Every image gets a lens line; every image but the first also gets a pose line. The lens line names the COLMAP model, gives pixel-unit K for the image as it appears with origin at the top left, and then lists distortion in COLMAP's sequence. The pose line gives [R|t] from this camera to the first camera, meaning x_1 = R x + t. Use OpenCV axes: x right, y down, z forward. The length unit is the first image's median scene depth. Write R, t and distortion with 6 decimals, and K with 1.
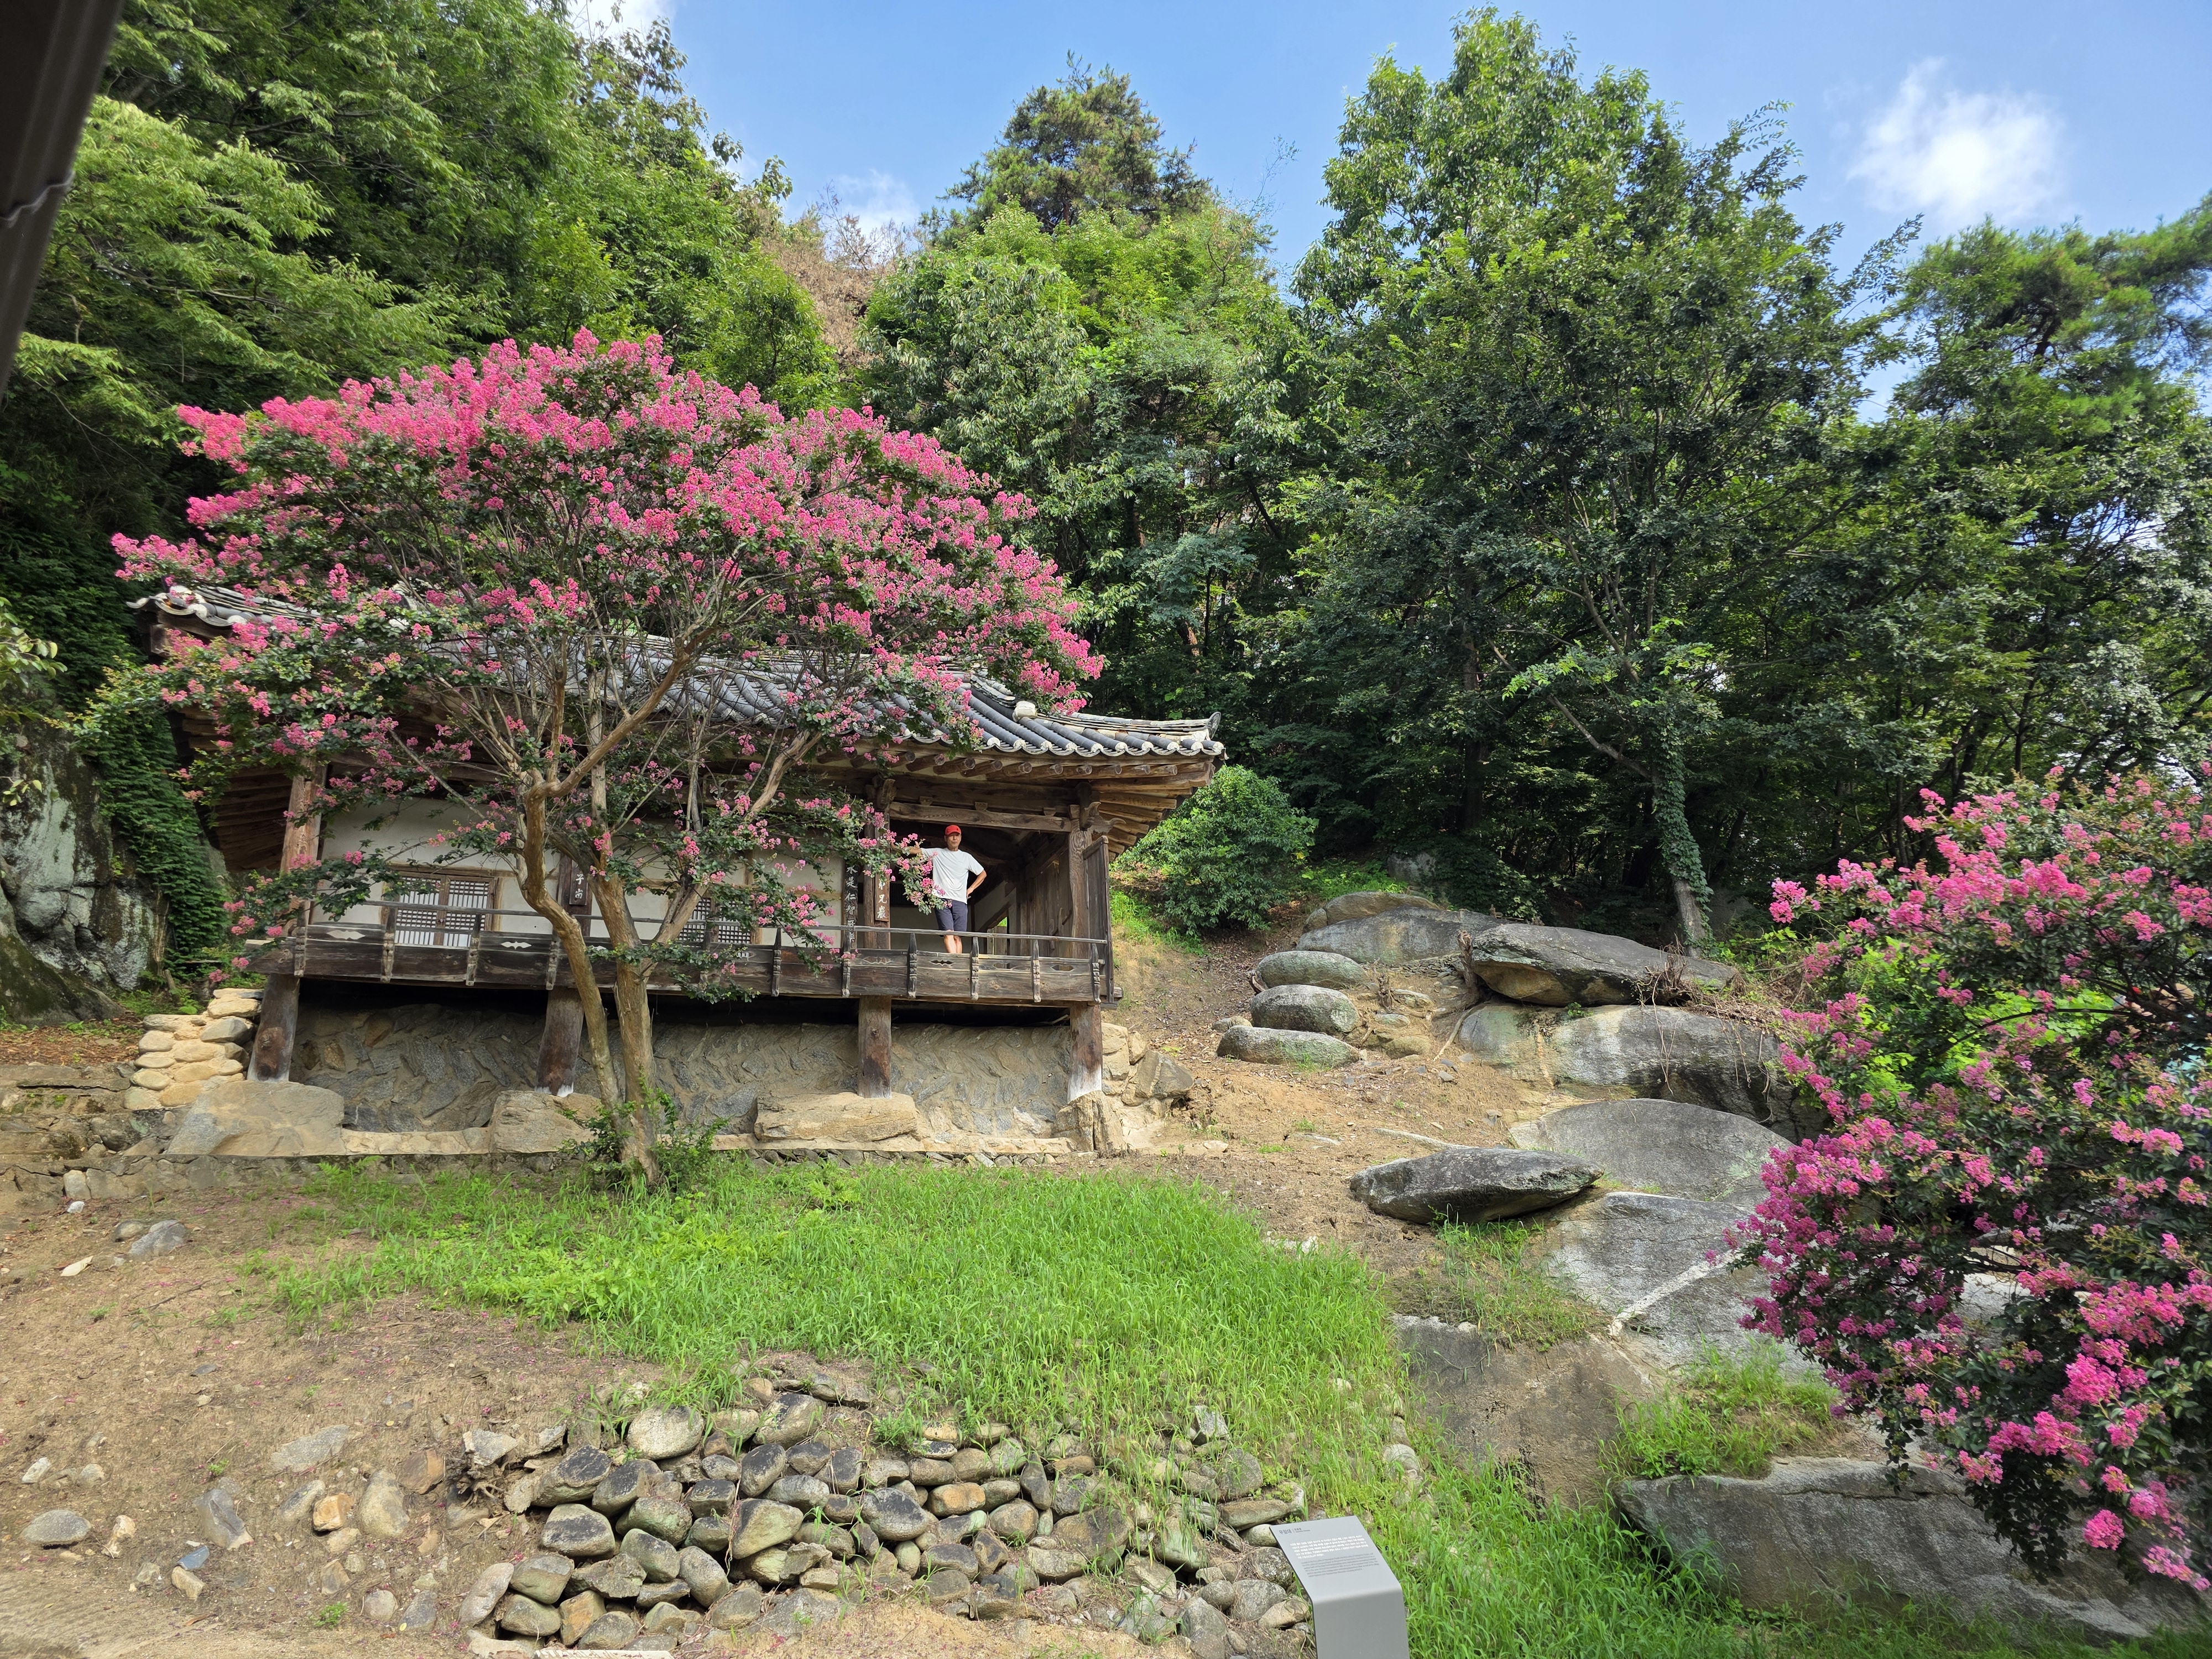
lens RADIAL K [[1486.8, 0, 1093.9], [0, 1486.8, 817.5], [0, 0, 1]] dist [0.057768, -0.048732]
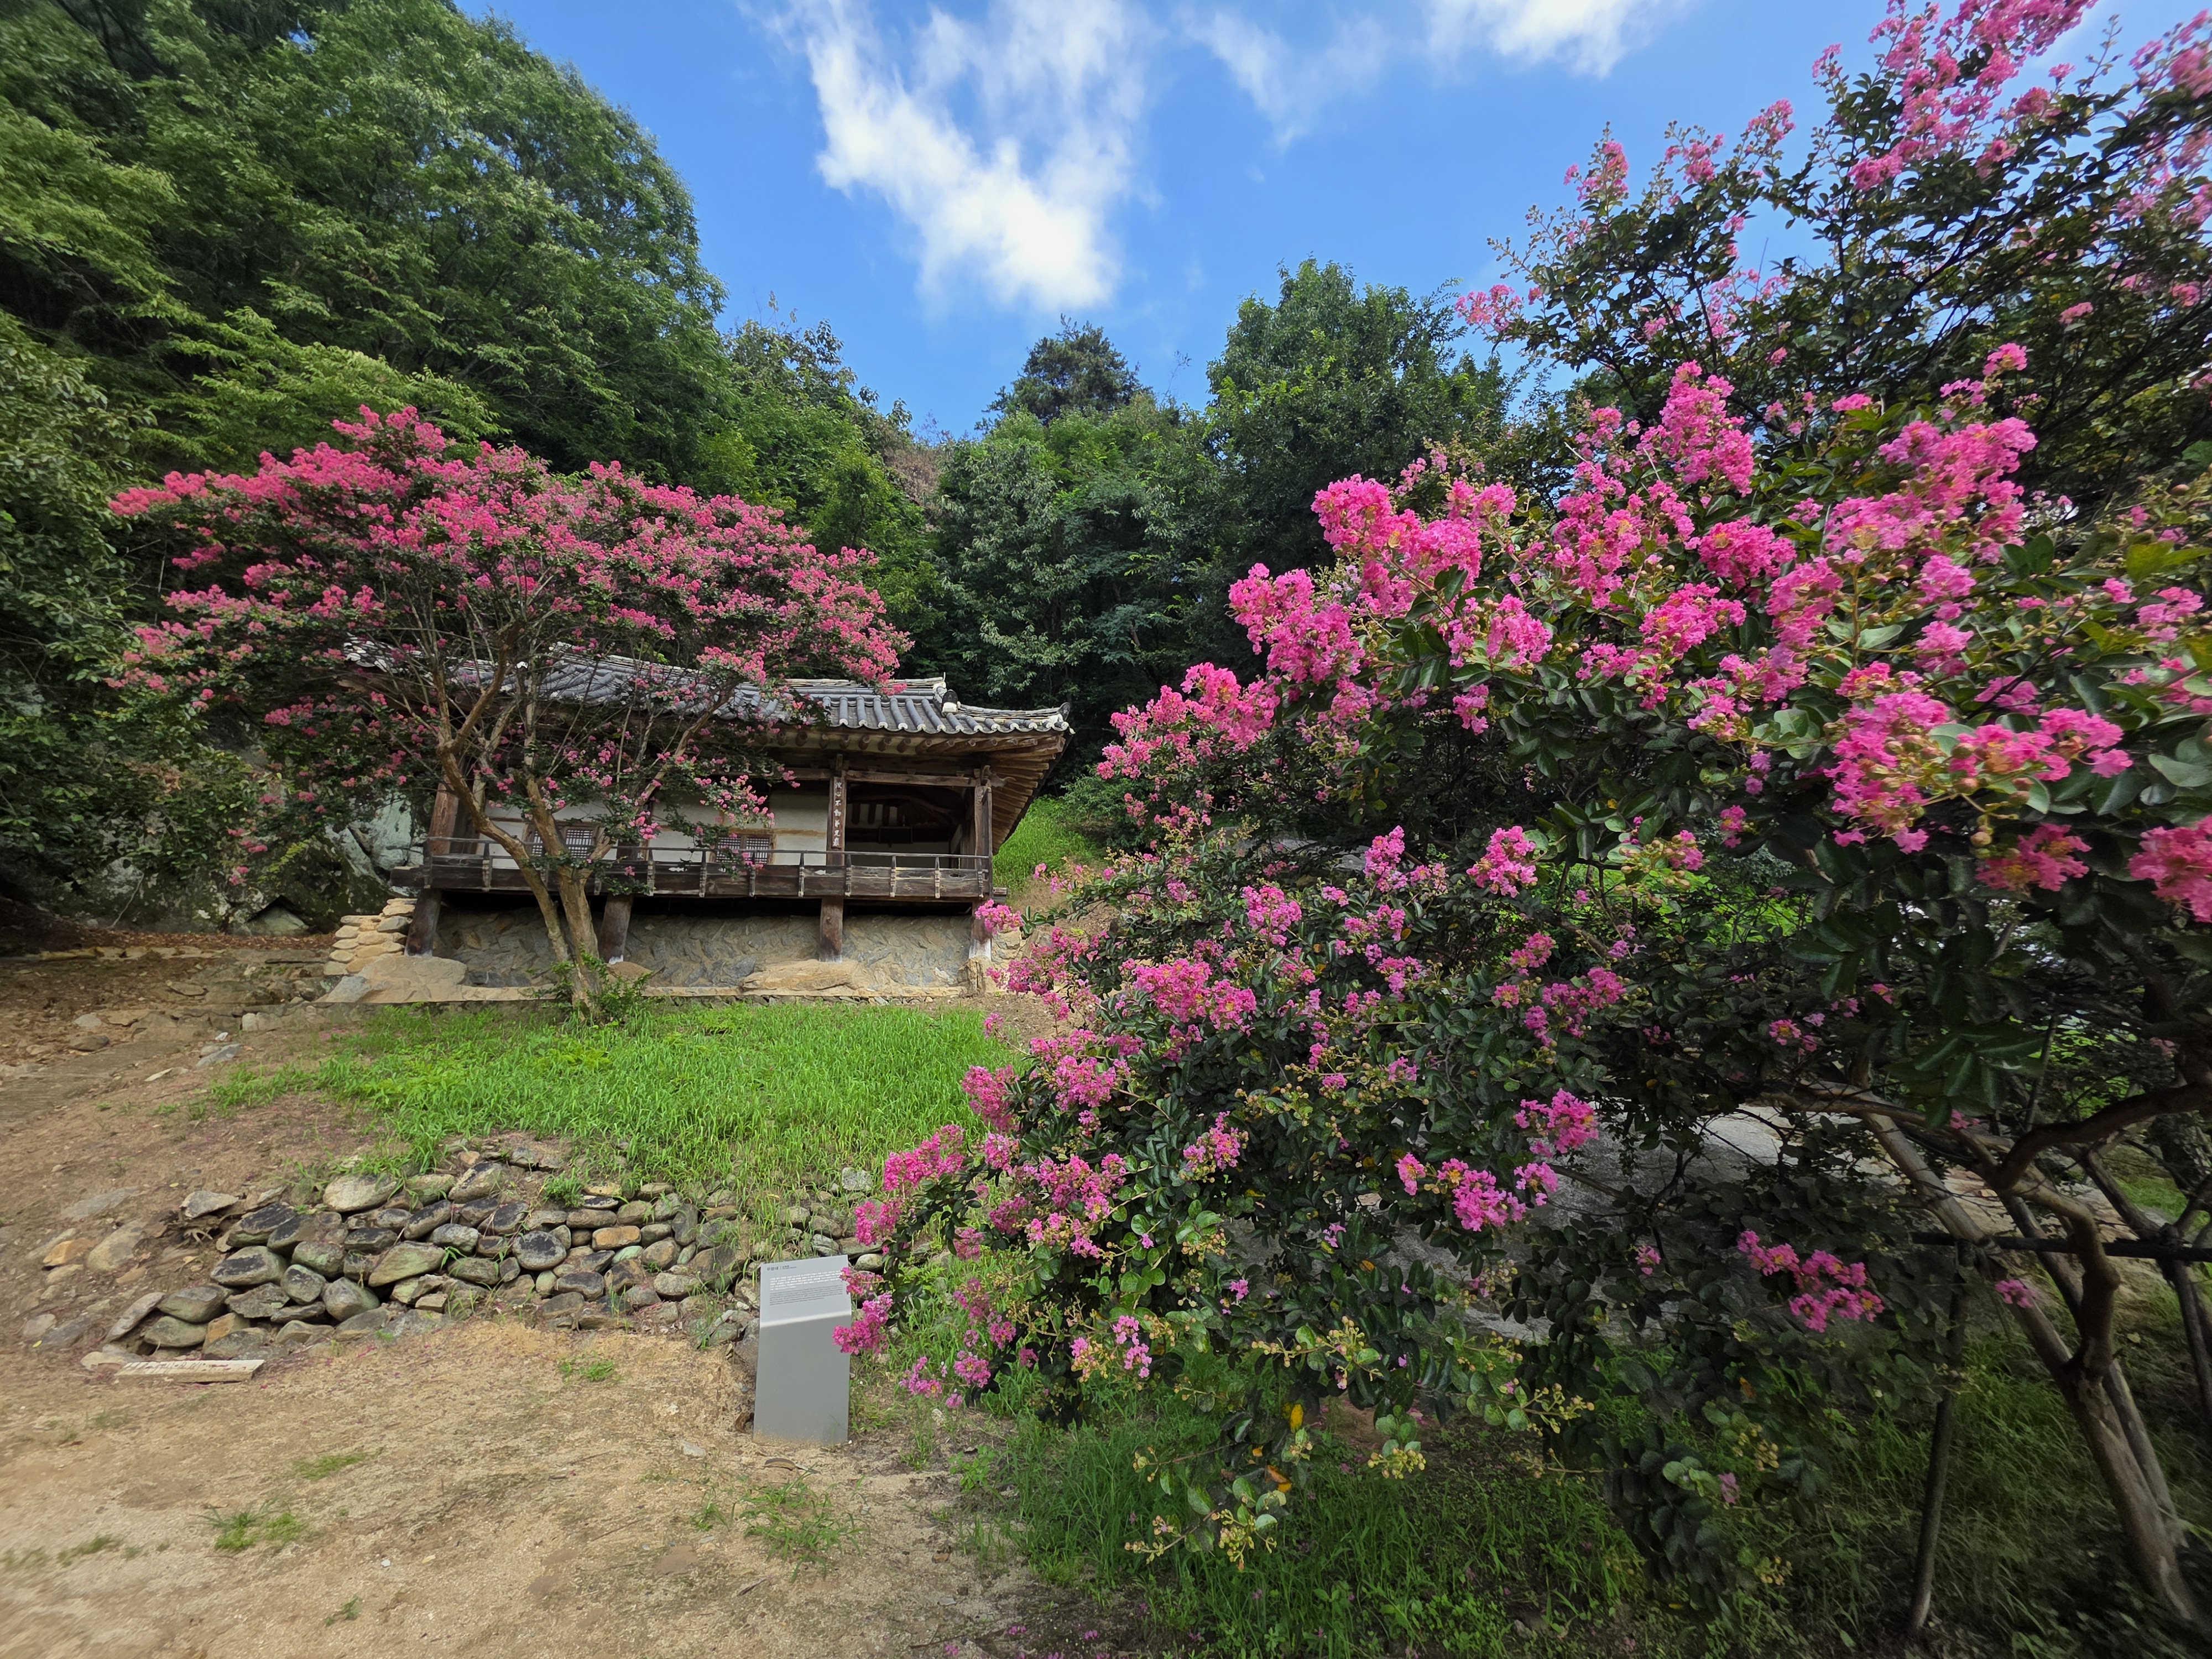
lens RADIAL K [[880.1, 0, 1121.9], [0, 880.1, 820.8], [0, 0, 1]] dist [0.004261, 0.001514]
pose [[0.995394, -0.036234, -0.088753, 0.270115], [0.037602, 0.999198, 0.013783, 0.048152], [0.088182, -0.017057, 0.995958, 0.147379]]
